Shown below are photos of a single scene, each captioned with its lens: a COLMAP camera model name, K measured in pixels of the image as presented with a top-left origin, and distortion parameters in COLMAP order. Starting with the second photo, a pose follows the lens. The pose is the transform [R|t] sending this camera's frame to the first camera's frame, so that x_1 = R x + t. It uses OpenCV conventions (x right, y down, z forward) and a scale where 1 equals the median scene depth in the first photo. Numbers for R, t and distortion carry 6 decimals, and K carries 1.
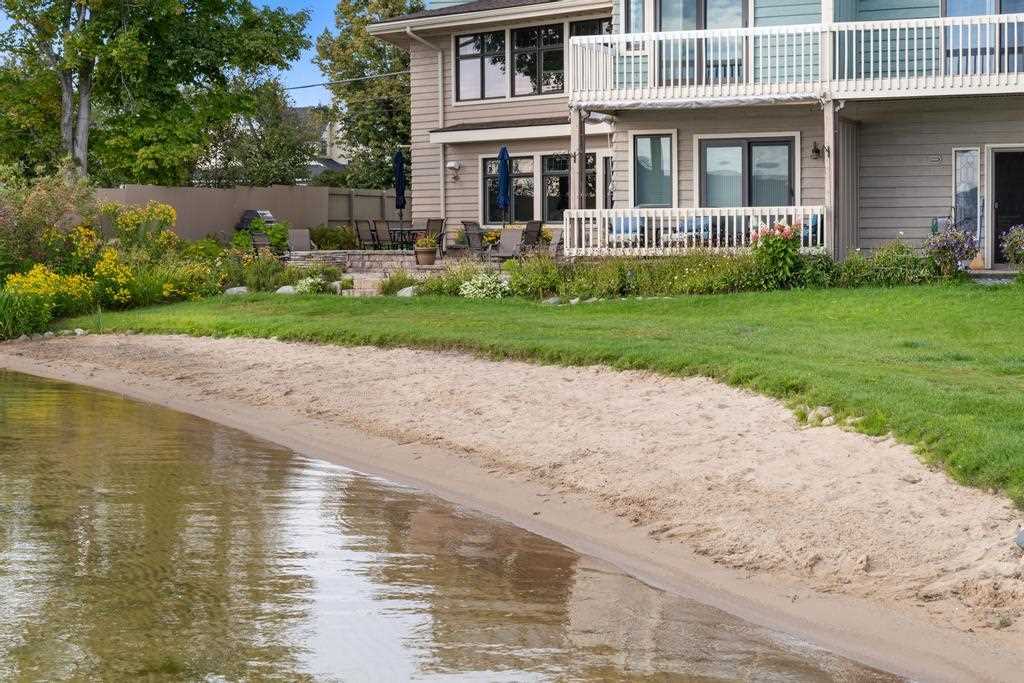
lens RADIAL K [[1752.6, 0, 511.5], [0, 1752.6, 343.4], [0, 0, 1]] dist [-0.030595, 0.000000]
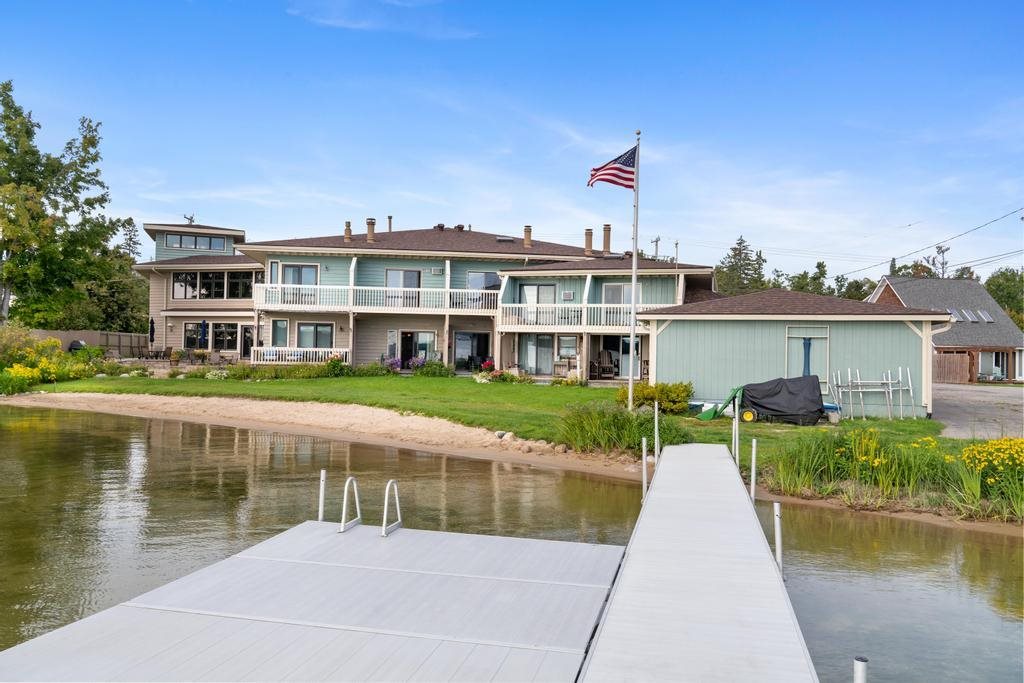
lens RADIAL K [[771.2, 0, 512.4], [0, 771.2, 340.5], [0, 0, 1]] dist [0.006318, 0.003146]
pose [[0.864144, 0.032715, 0.502181, -0.217490], [0.006204, 0.997116, -0.075635, 0.006844], [-0.503207, 0.068475, 0.861449, -0.236873]]
